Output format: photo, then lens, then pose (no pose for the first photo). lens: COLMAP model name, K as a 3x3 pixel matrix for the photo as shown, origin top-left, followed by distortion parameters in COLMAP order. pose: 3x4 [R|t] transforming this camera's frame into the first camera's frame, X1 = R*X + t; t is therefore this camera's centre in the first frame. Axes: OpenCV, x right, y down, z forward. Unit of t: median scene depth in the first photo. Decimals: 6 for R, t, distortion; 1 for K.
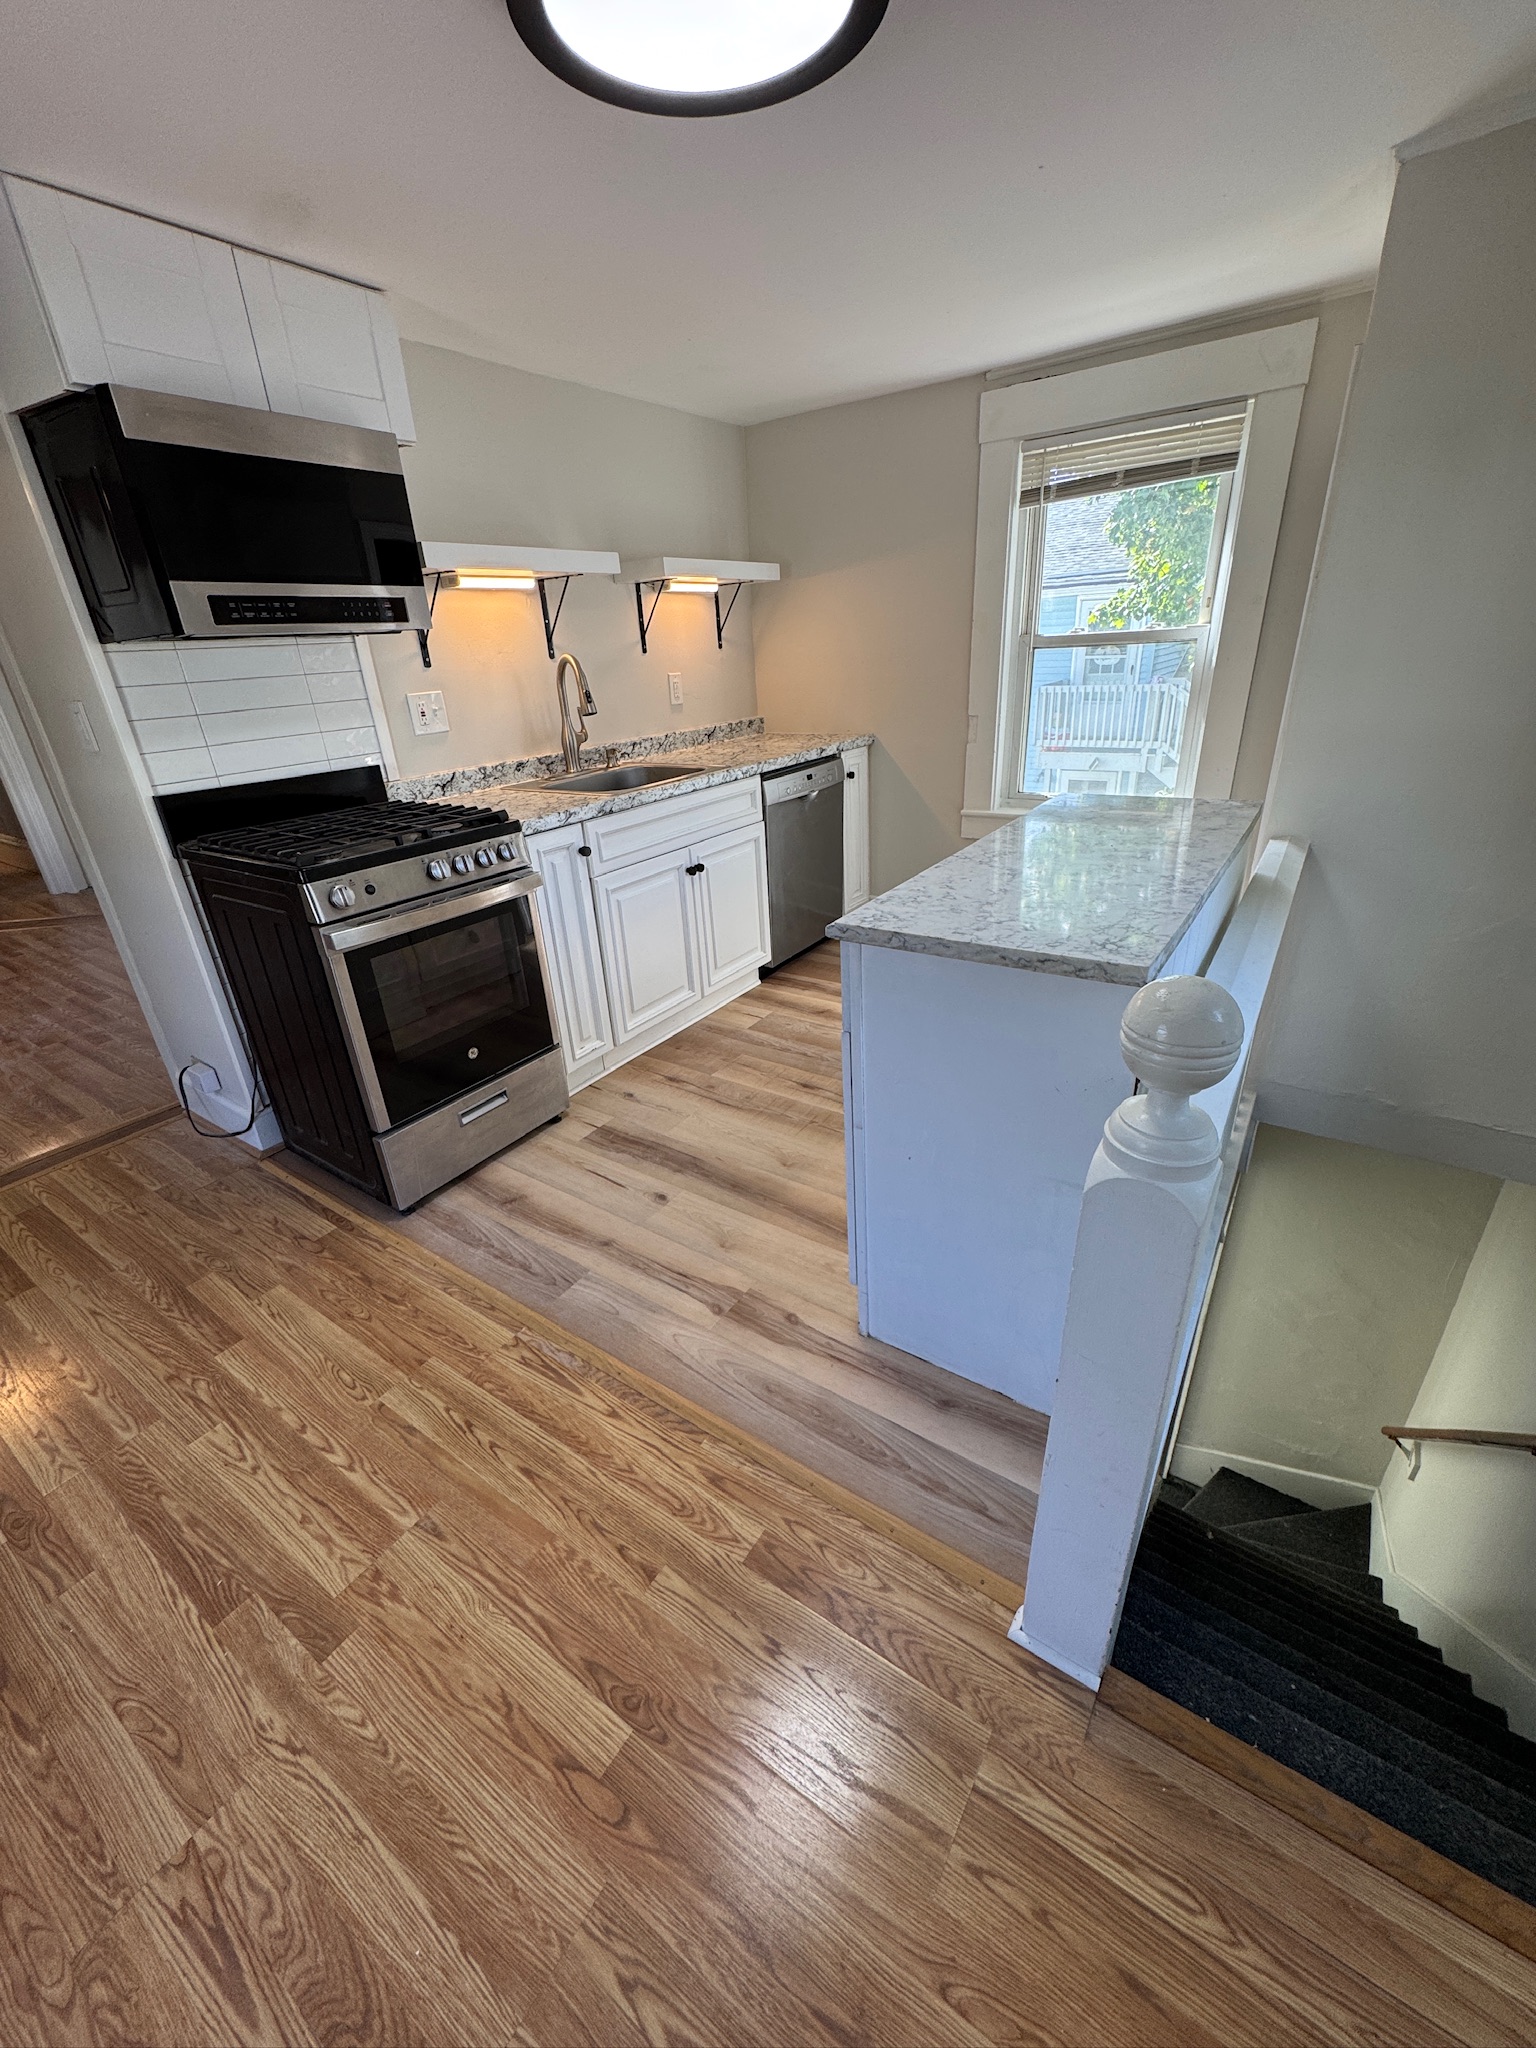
lens RADIAL K [[817.2, 0, 770.1], [0, 817.2, 1019.9], [0, 0, 1]] dist [-0.004777, 0.000516]
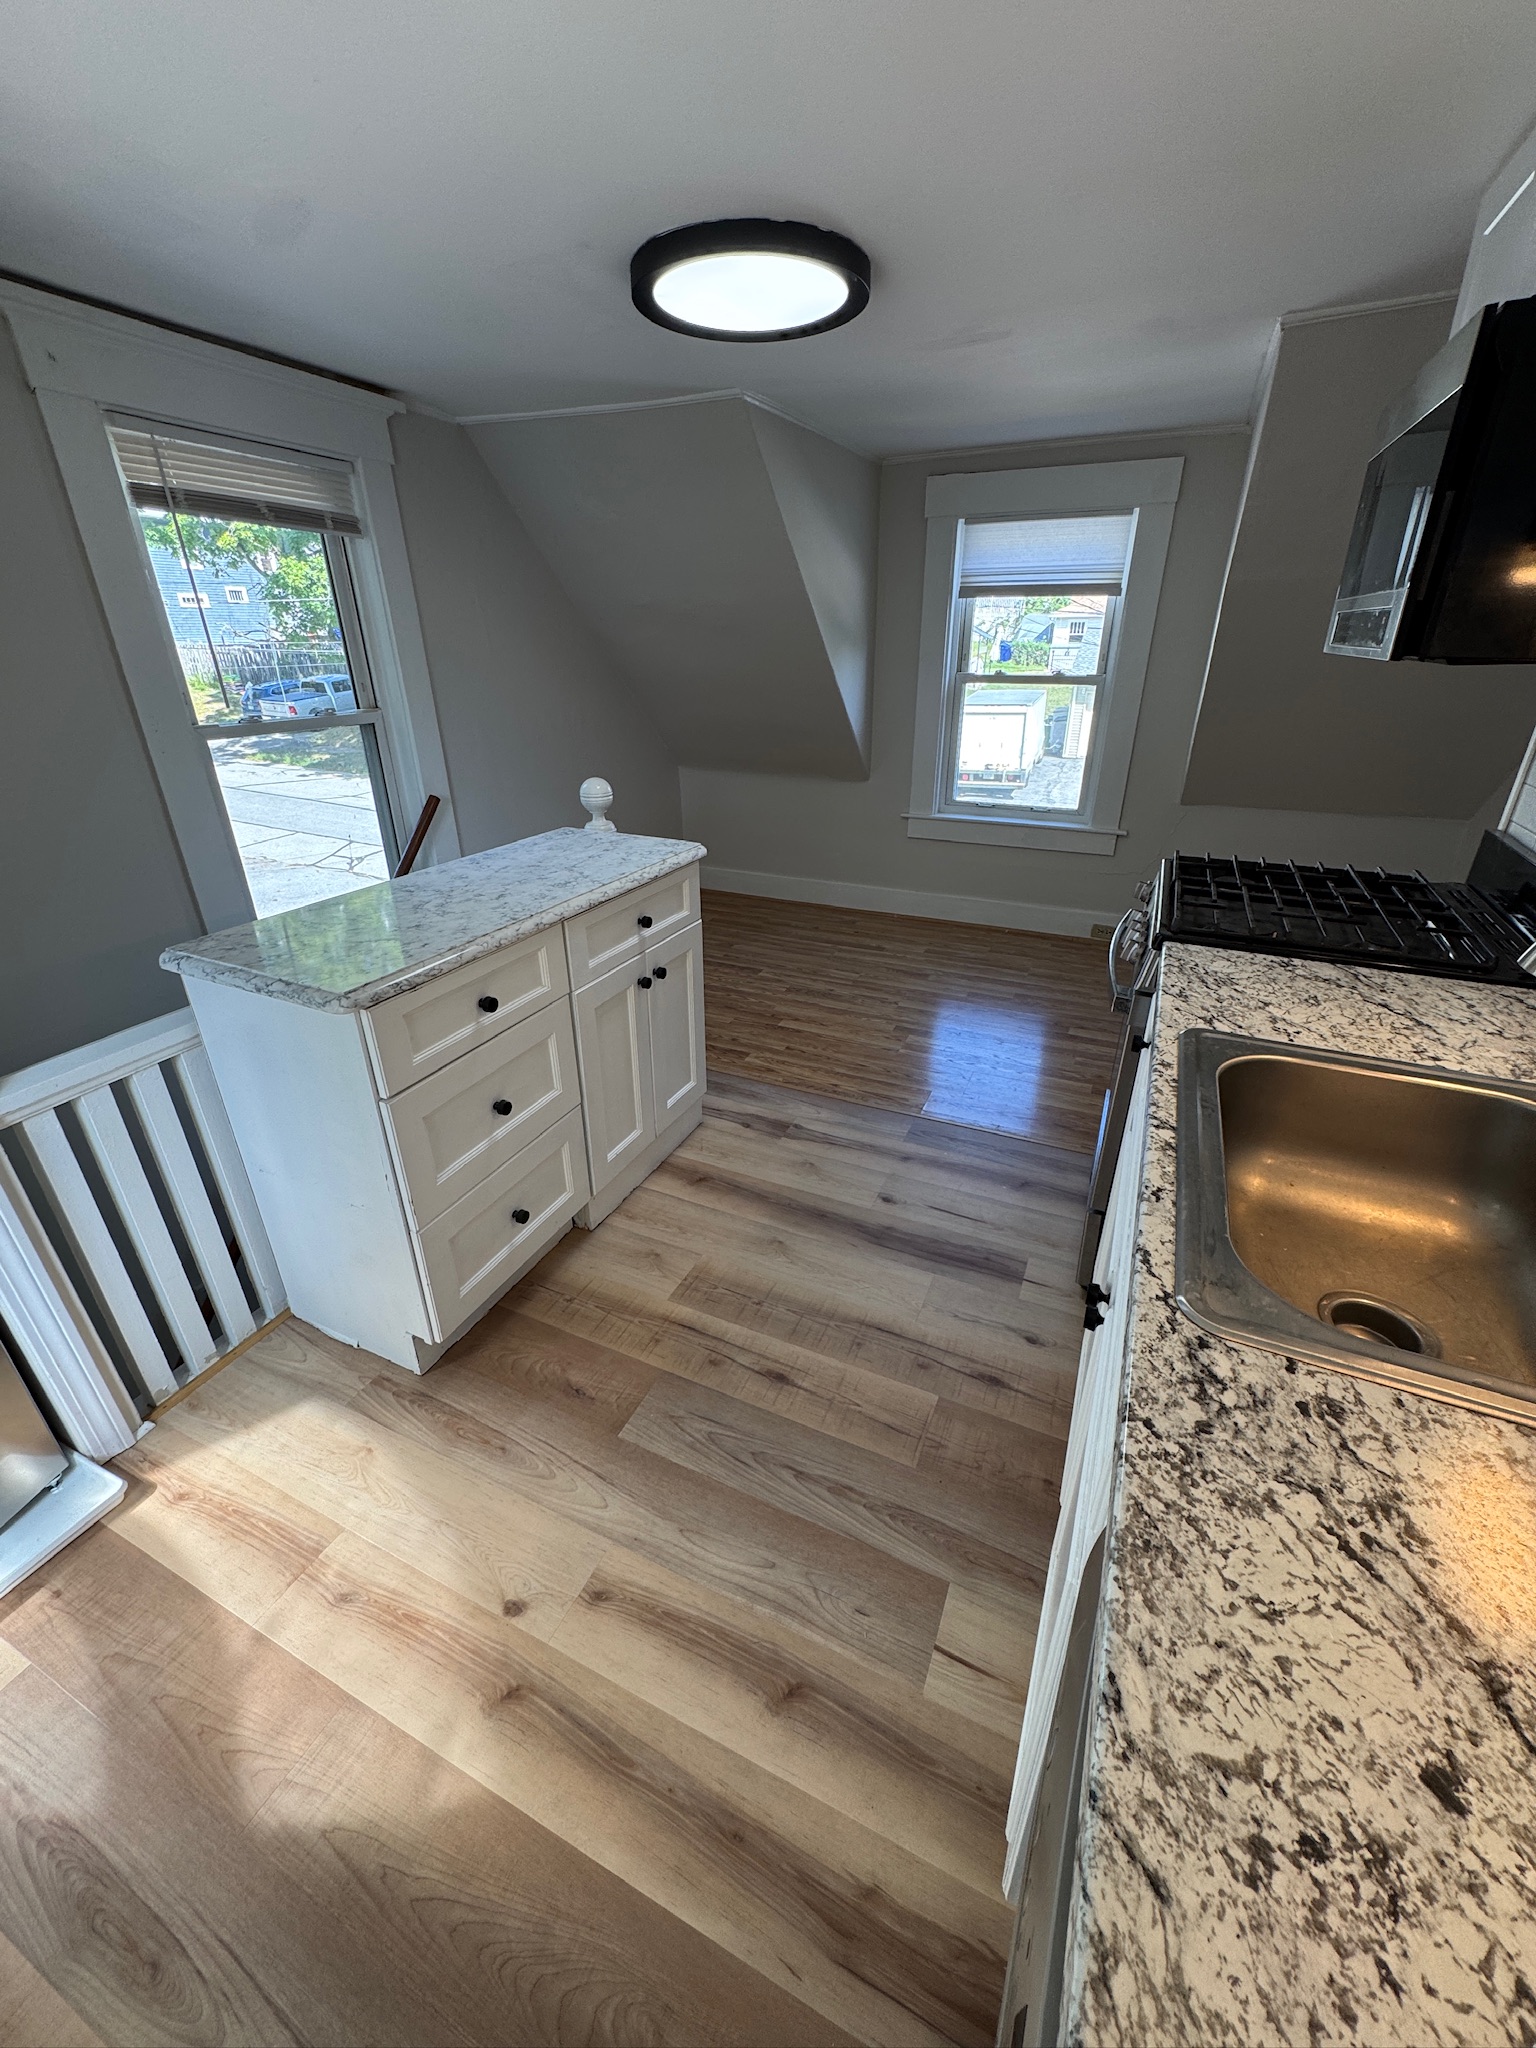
lens RADIAL K [[817.2, 0, 770.1], [0, 817.2, 1019.9], [0, 0, 1]] dist [-0.004777, 0.000516]
pose [[-0.984393, 0.123542, -0.125329, 0.104935], [-0.017819, 0.638535, 0.769386, -0.649133], [0.175079, 0.759612, -0.626368, 1.272795]]
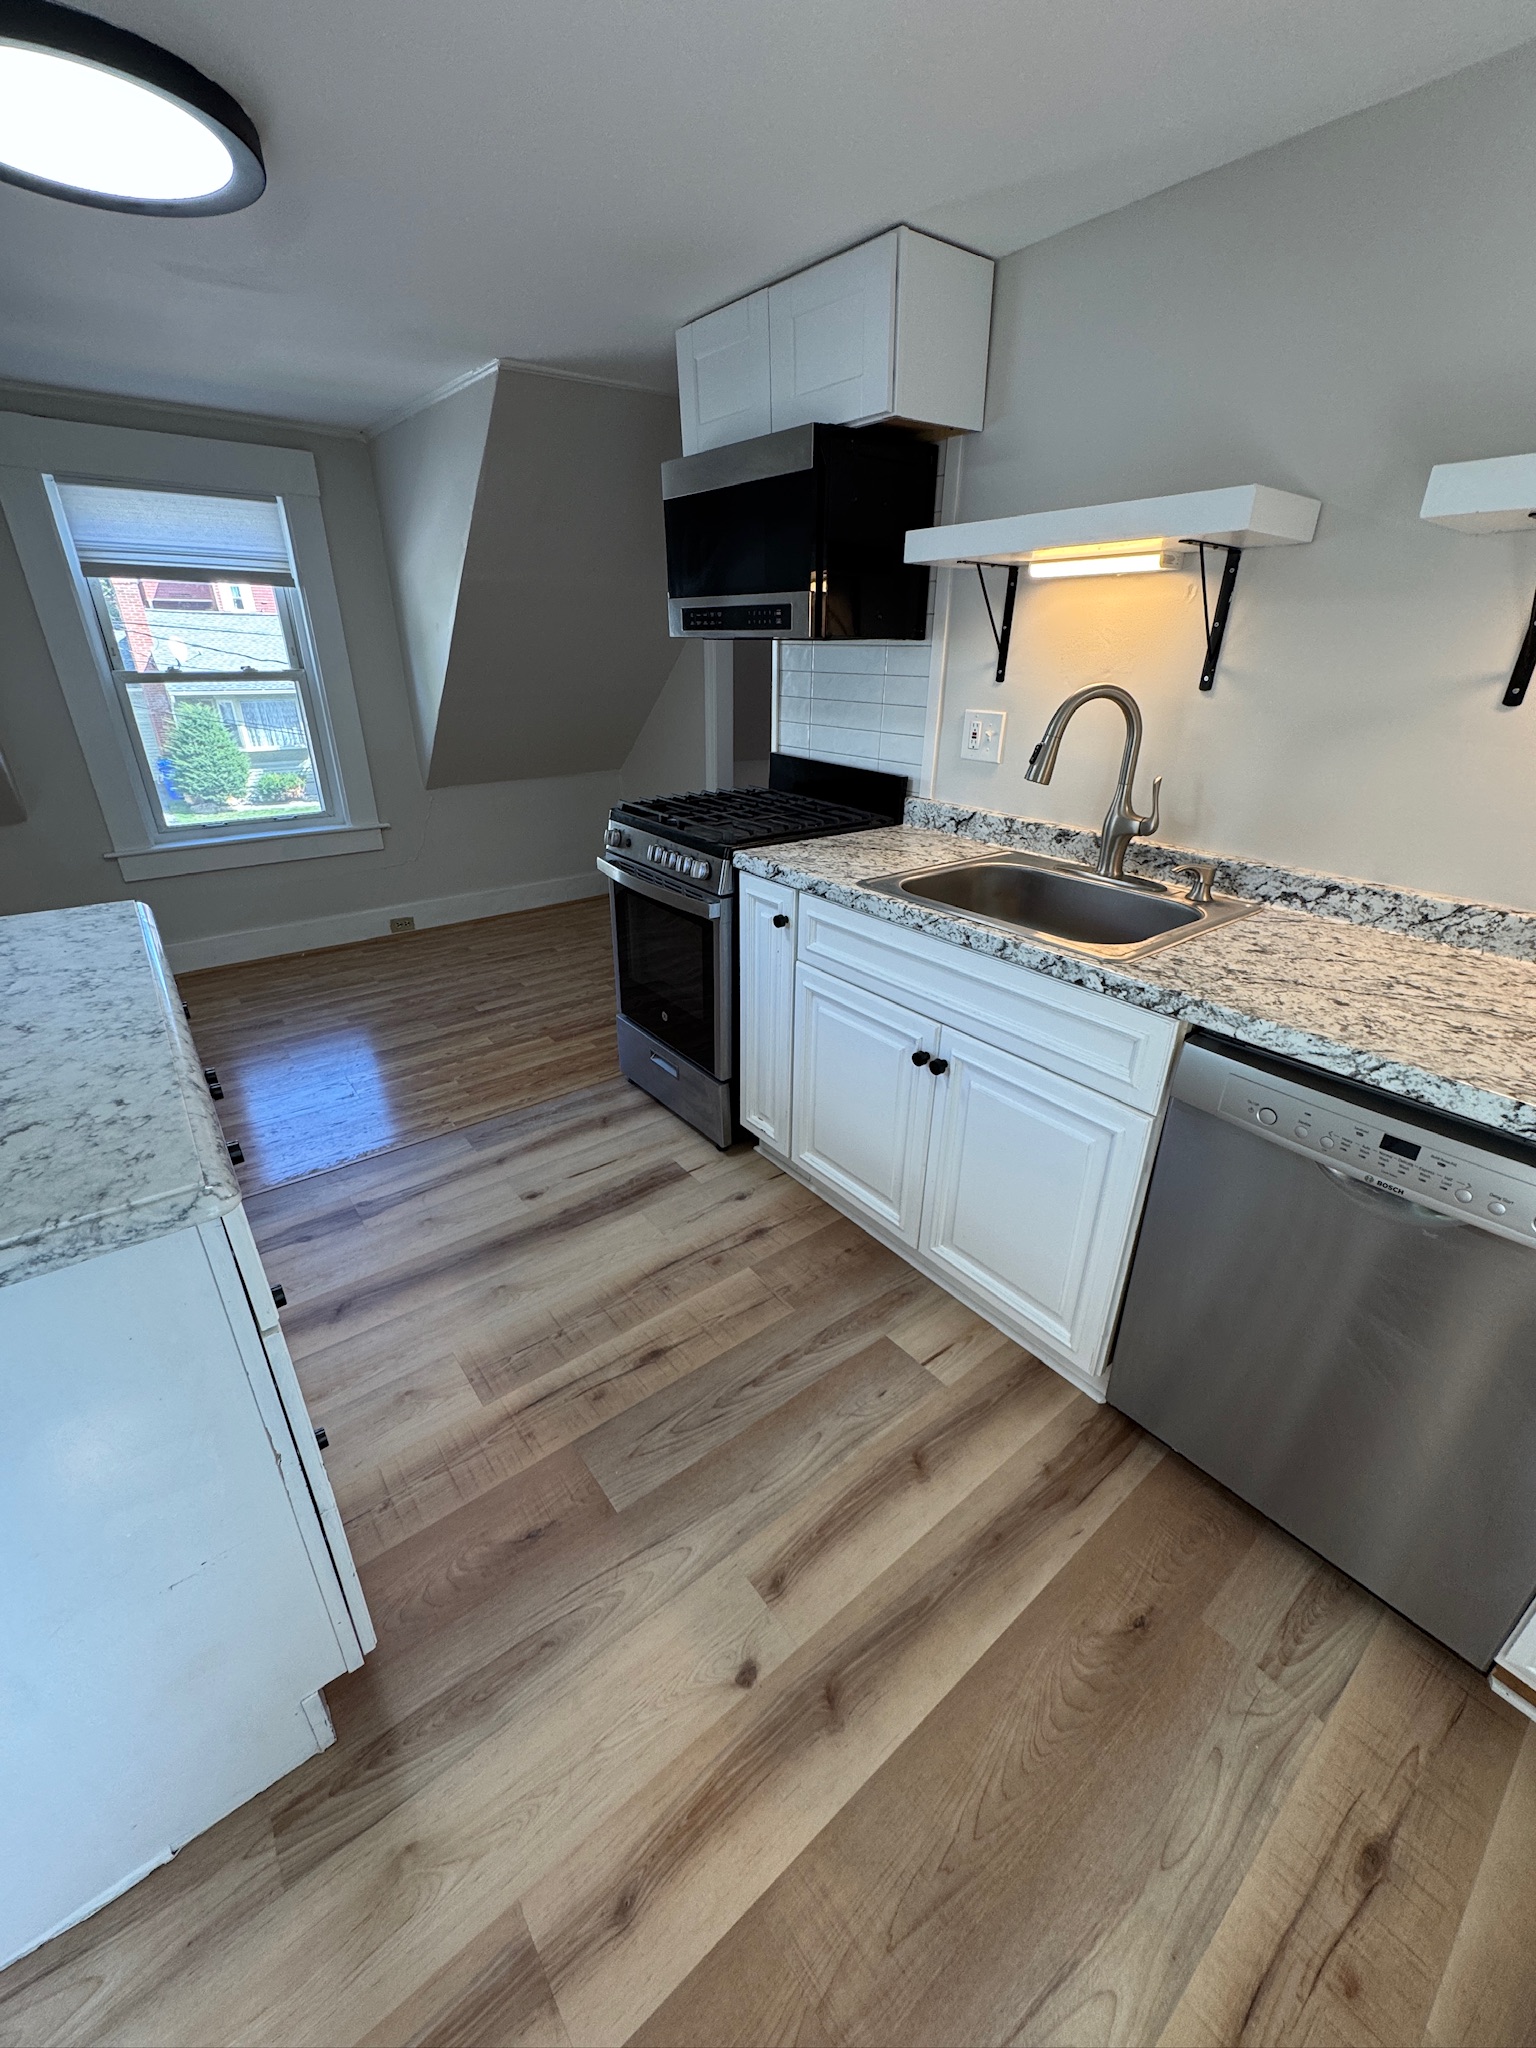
lens RADIAL K [[817.2, 0, 770.1], [0, 817.2, 1019.9], [0, 0, 1]] dist [-0.004777, 0.000516]
pose [[-0.296703, 0.442172, -0.846434, 0.482817], [-0.397755, 0.748585, 0.530482, -0.538391], [0.868192, 0.494069, -0.046232, 1.044890]]
